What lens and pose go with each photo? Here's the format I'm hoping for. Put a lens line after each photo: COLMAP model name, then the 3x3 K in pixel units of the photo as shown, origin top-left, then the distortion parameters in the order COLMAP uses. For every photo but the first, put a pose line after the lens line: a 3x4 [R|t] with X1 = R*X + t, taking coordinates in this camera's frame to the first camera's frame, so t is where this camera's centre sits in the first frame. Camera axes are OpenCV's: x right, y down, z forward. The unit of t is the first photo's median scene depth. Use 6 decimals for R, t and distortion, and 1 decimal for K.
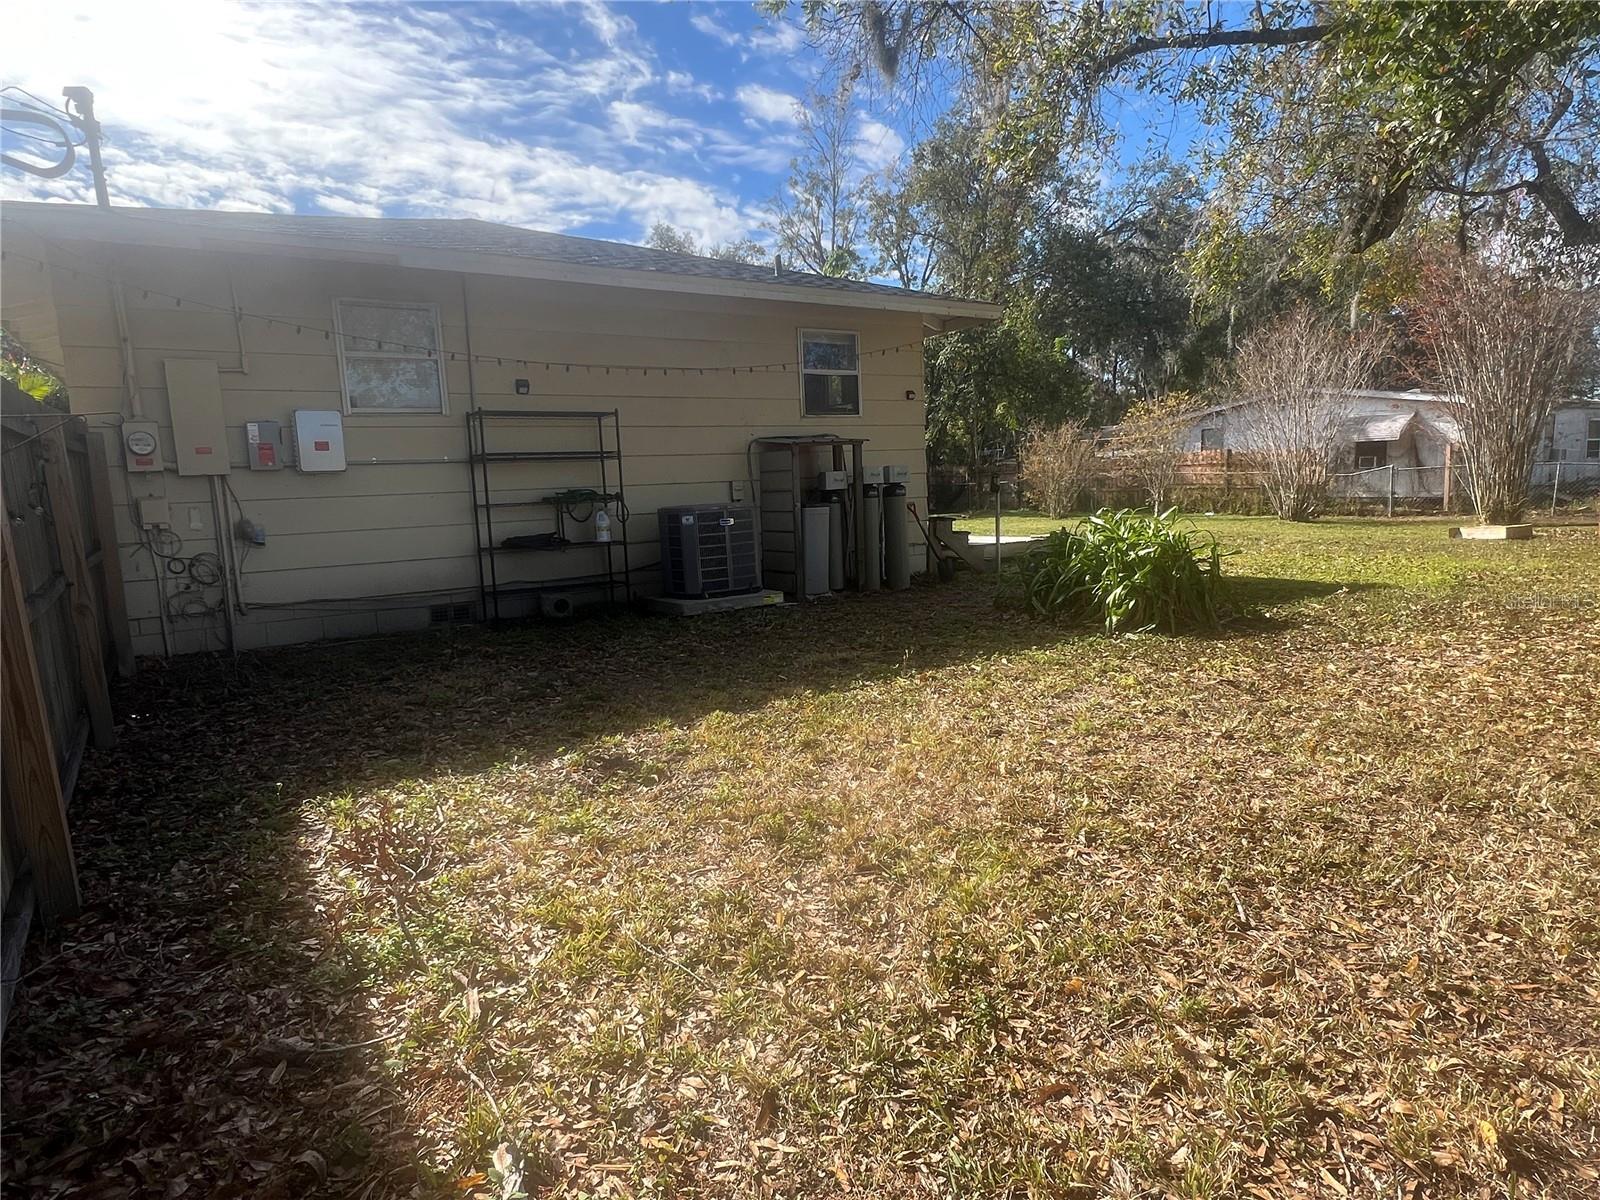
lens RADIAL K [[878.9, 0, 795.3], [0, 878.9, 603.1], [0, 0, 1]] dist [-0.020990, 0.013832]
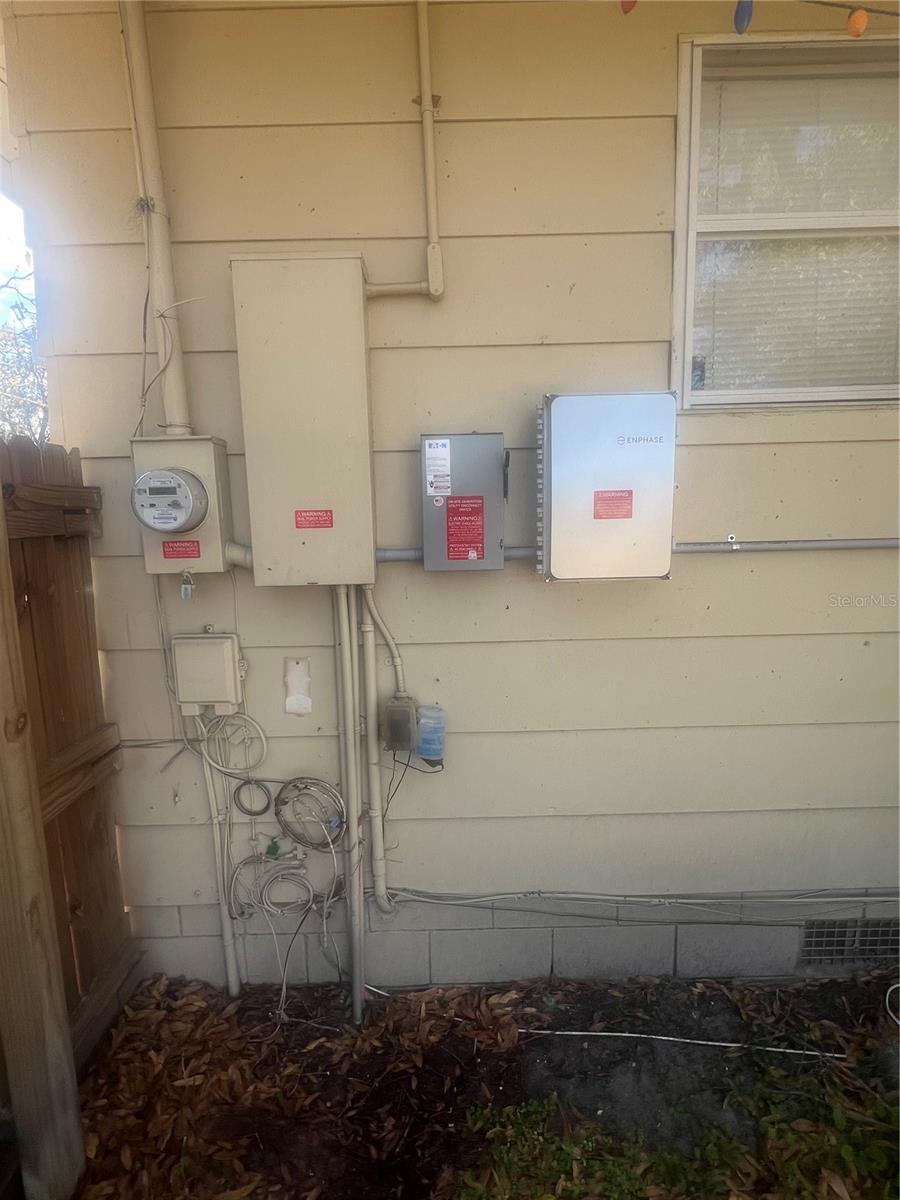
lens RADIAL K [[592.2, 0, 448.2], [0, 592.2, 599.0], [0, 0, 1]] dist [0.000556, 0.000019]
pose [[0.860486, 0.087528, -0.501900, -0.492708], [-0.080592, 0.996113, 0.035543, -0.150592], [0.503060, 0.009865, 0.864195, 0.795313]]
